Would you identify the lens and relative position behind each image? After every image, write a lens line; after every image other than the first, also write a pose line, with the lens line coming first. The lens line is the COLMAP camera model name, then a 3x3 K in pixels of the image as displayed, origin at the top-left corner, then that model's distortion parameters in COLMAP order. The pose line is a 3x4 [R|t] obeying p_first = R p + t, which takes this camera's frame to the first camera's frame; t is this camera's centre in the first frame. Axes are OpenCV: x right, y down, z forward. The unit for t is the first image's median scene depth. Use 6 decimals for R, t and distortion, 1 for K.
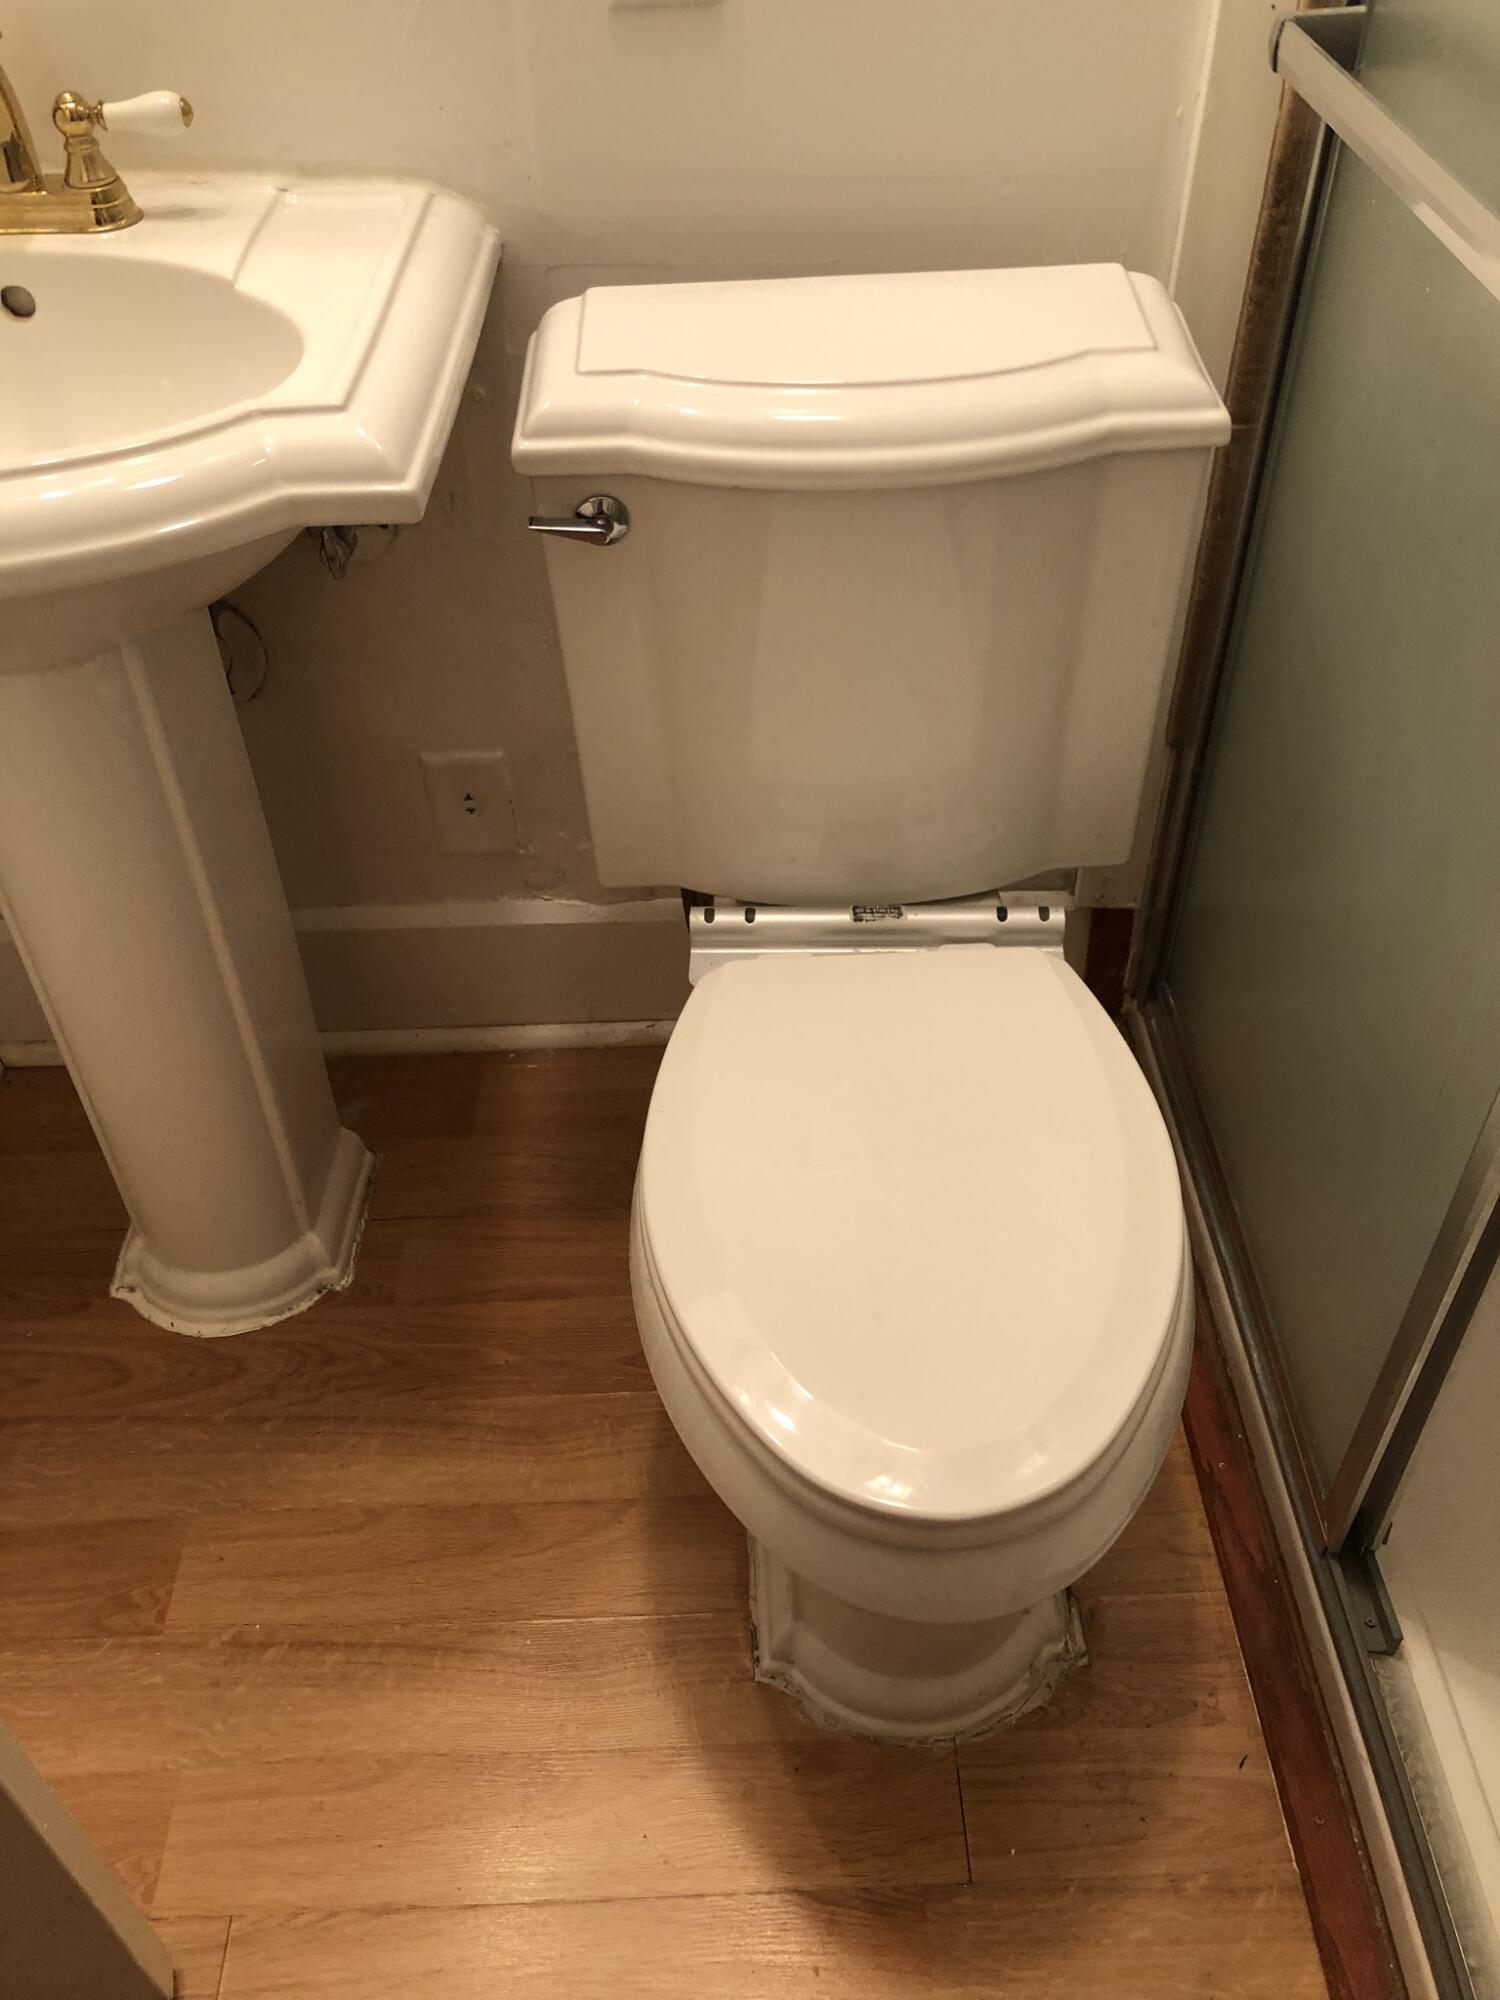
lens RADIAL K [[1610.8, 0, 753.4], [0, 1610.8, 1004.8], [0, 0, 1]] dist [0.024511, -0.041671]
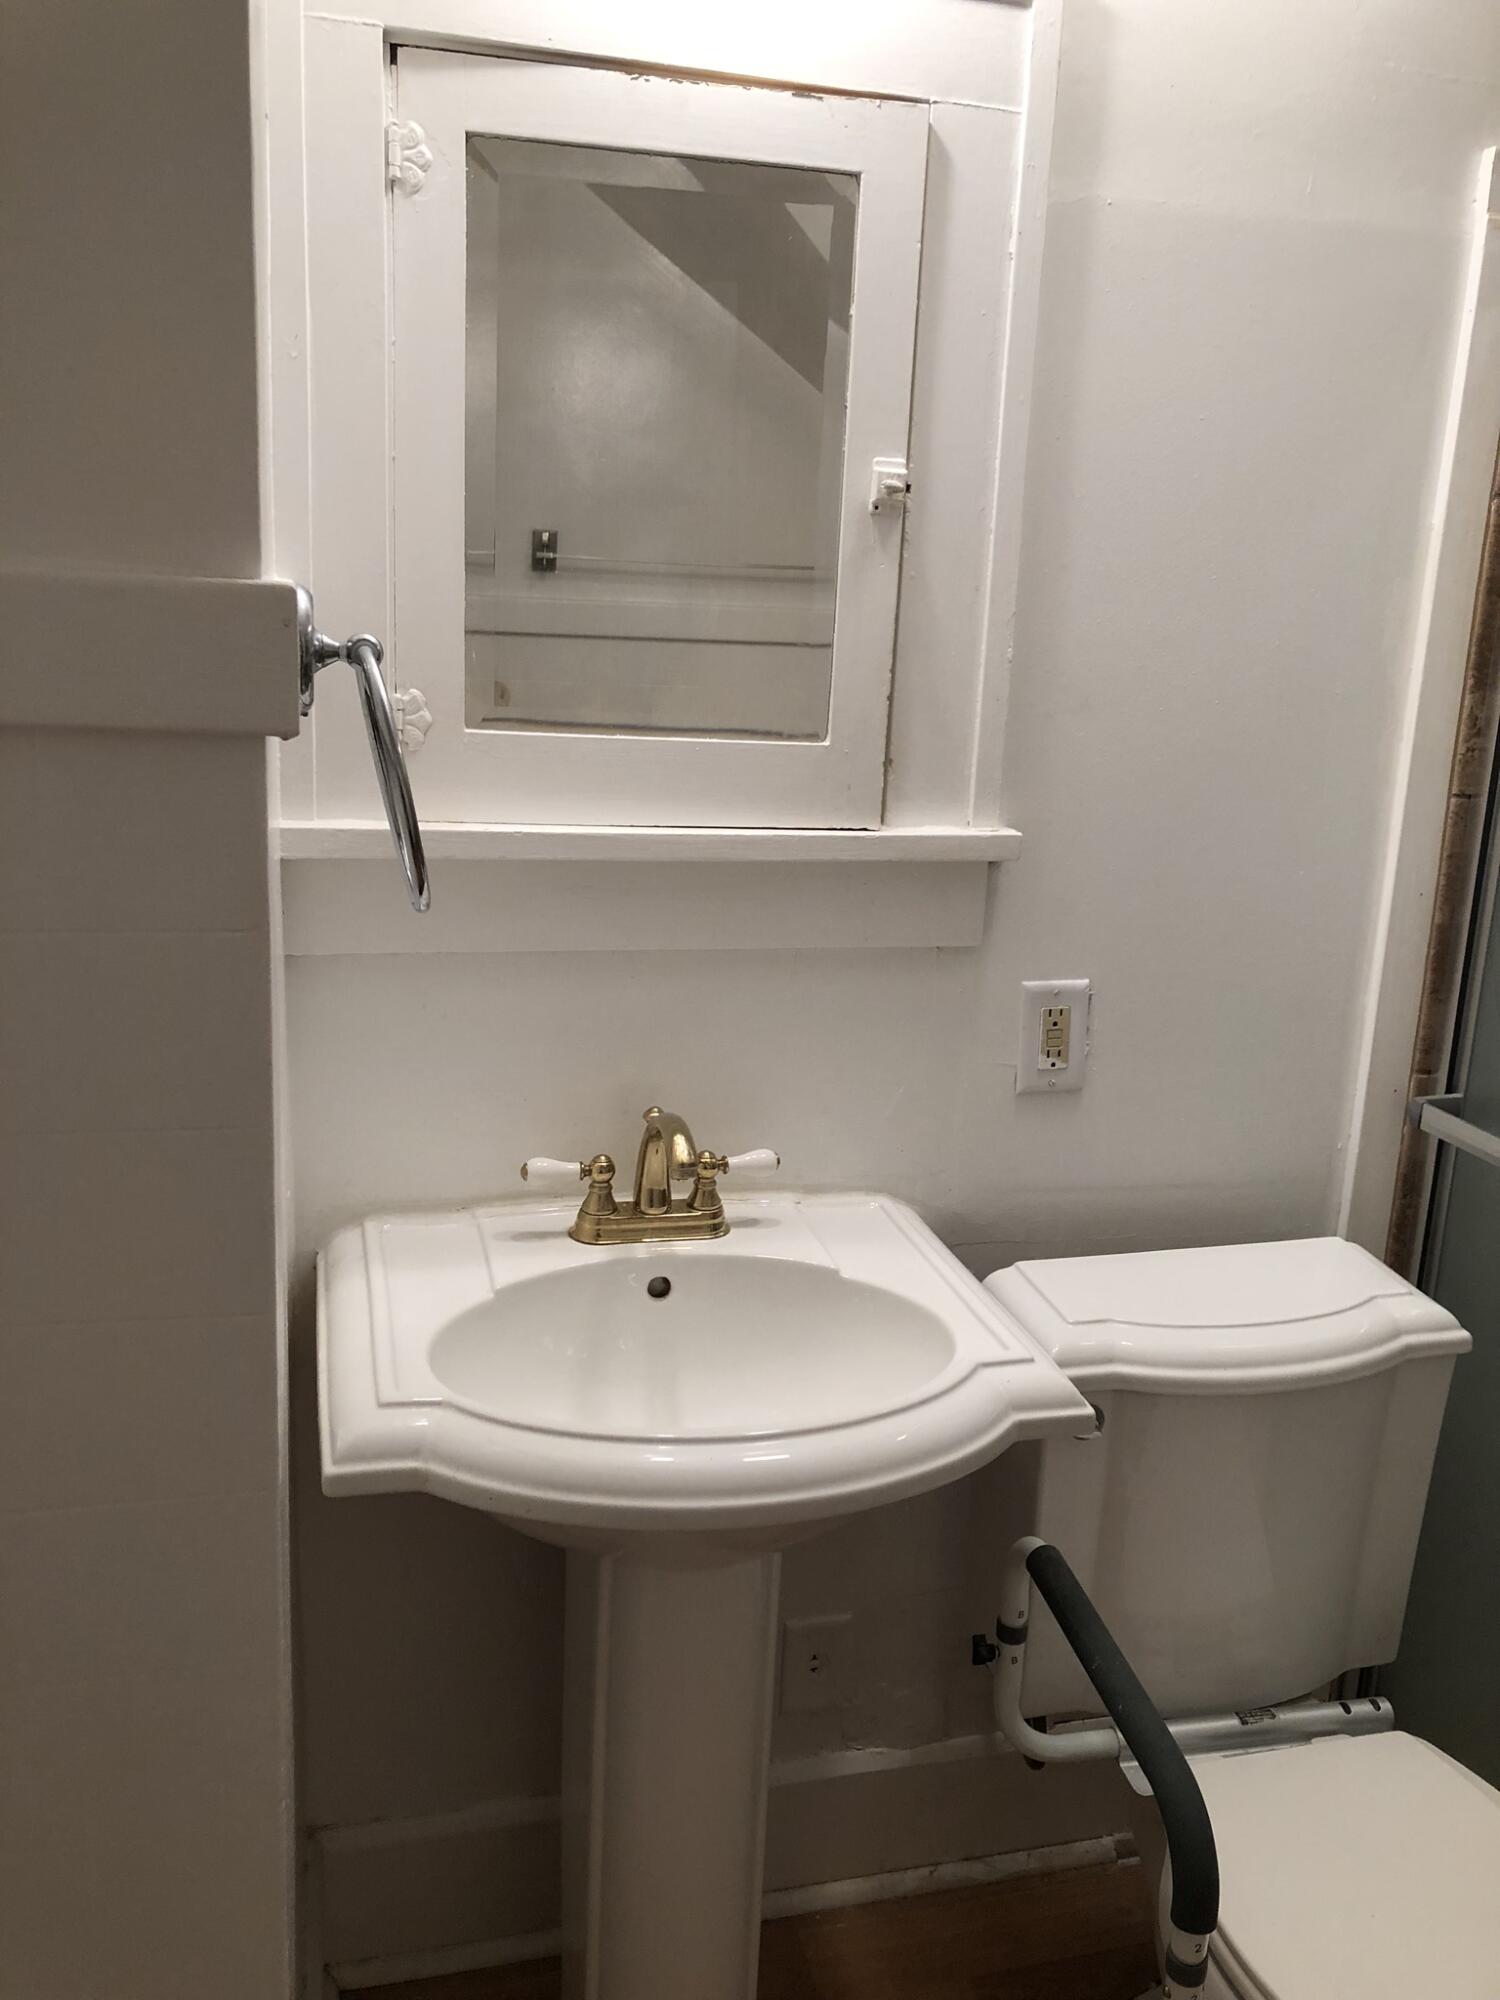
lens RADIAL K [[1610.8, 0, 757.4], [0, 1610.8, 995.6], [0, 0, 1]] dist [0.024511, -0.041671]
pose [[0.967167, 0.009020, 0.253980, -0.683810], [0.118117, 0.868919, -0.480654, 0.016071], [-0.225023, 0.494873, 0.839324, -0.274937]]
